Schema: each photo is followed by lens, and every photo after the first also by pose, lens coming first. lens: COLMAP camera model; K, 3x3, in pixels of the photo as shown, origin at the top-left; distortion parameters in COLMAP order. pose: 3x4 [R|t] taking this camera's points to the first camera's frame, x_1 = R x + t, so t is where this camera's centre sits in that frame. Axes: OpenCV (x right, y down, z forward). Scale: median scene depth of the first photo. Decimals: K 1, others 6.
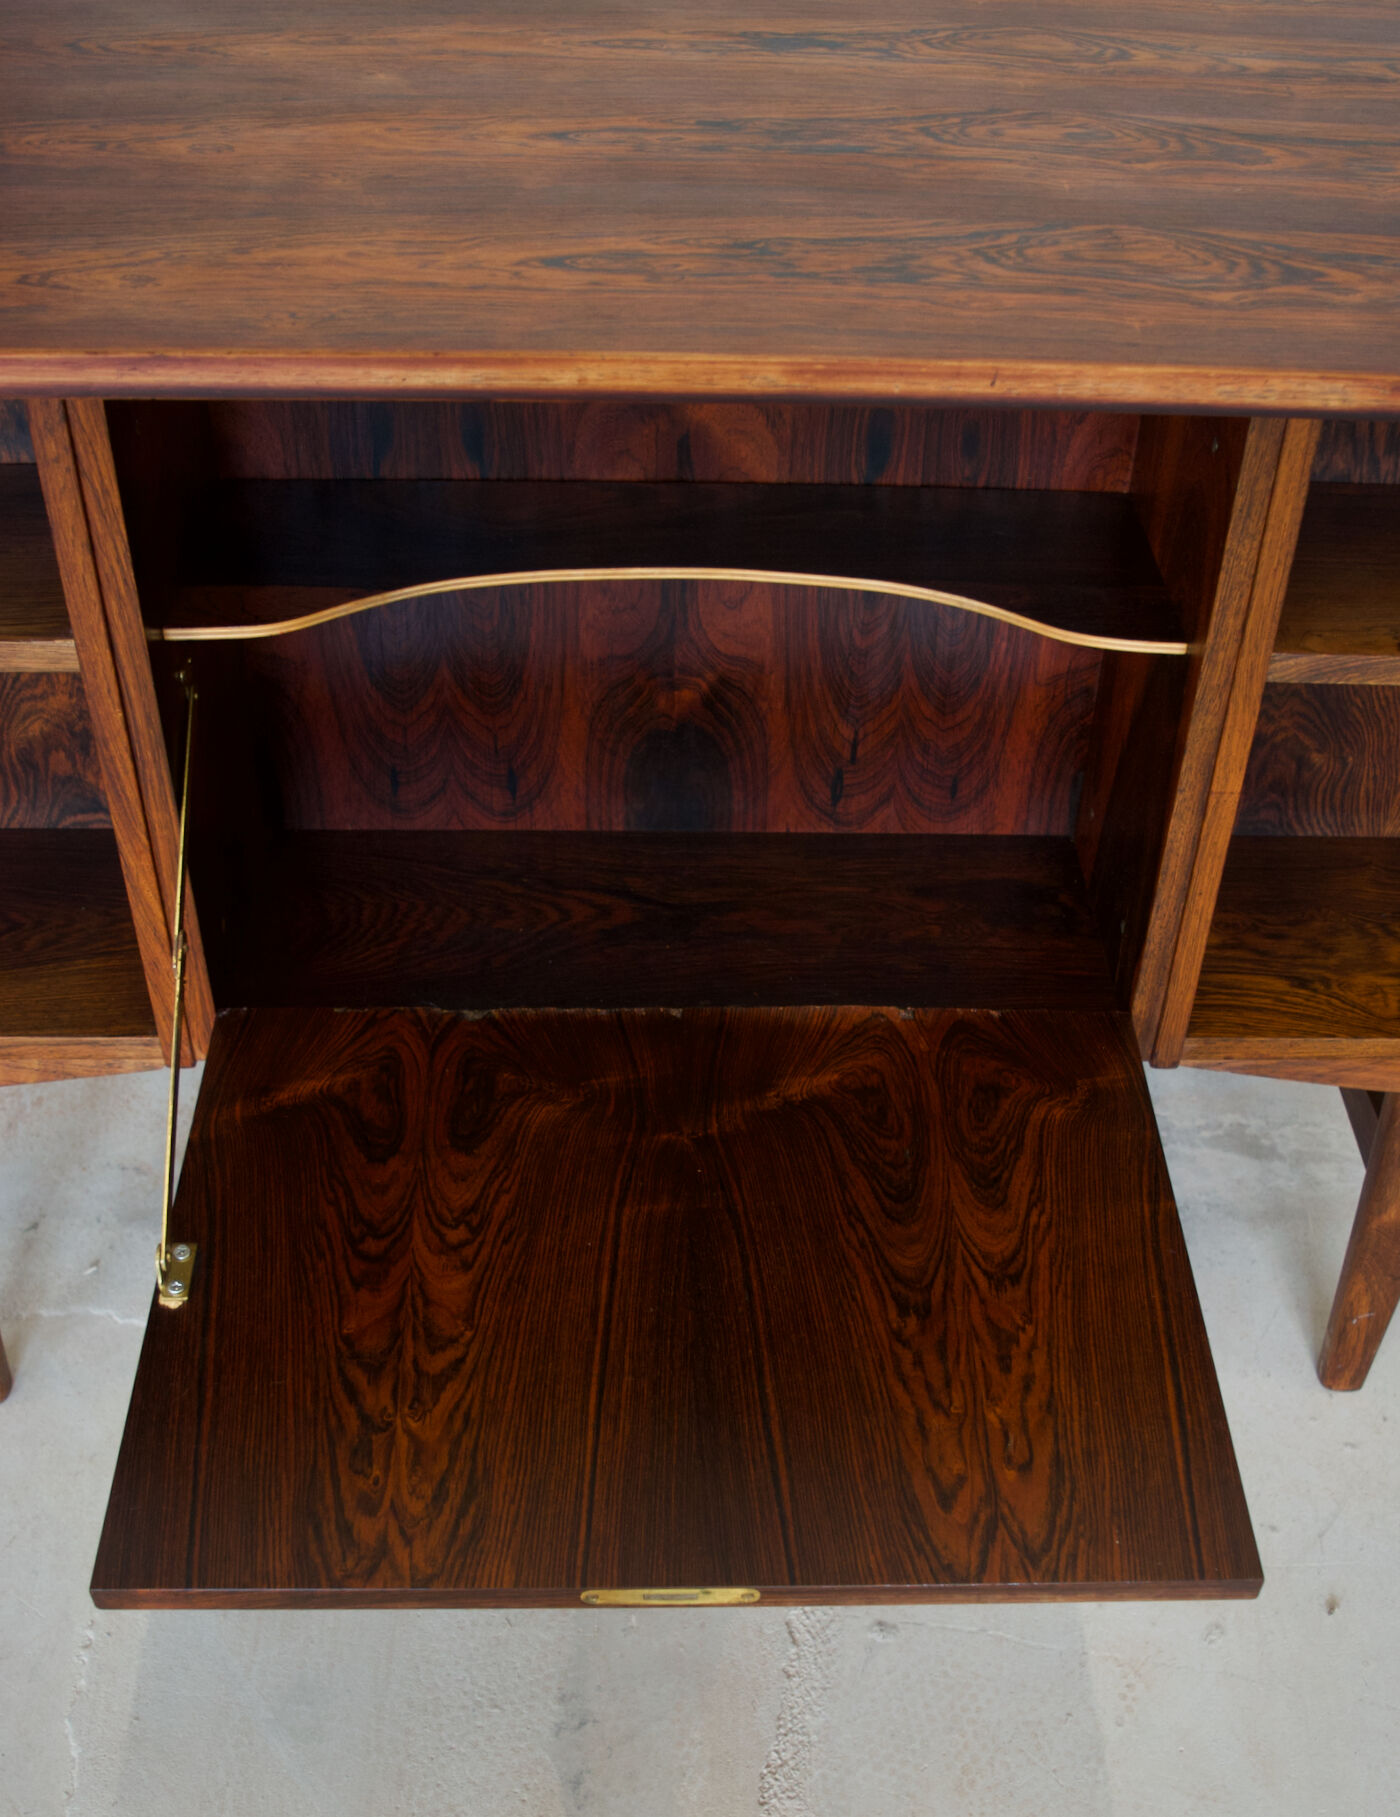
lens RADIAL K [[1978.2, 0, 784.4], [0, 1978.2, 1120.2], [0, 0, 1]] dist [-0.083149, 0.002001]
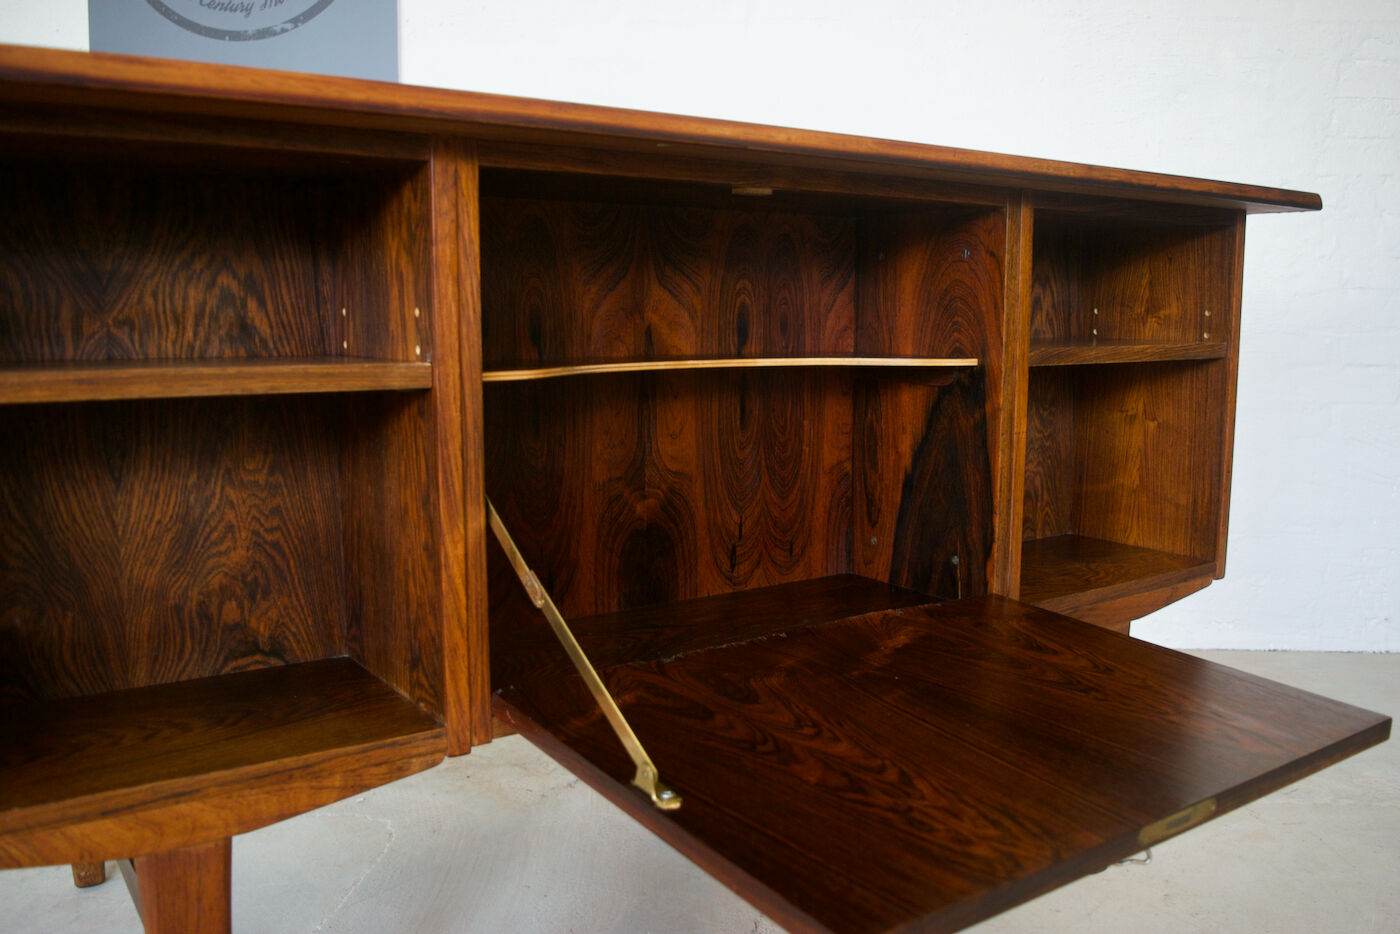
lens RADIAL K [[1161.5, 0, 700.0], [0, 1161.5, 467.0], [0, 0, 1]] dist [-0.090251, 0.005128]
pose [[0.848676, -0.113568, 0.516576, -0.508718], [0.384138, 0.803716, -0.454399, 0.200869], [-0.363575, 0.584075, 0.725720, 0.318909]]
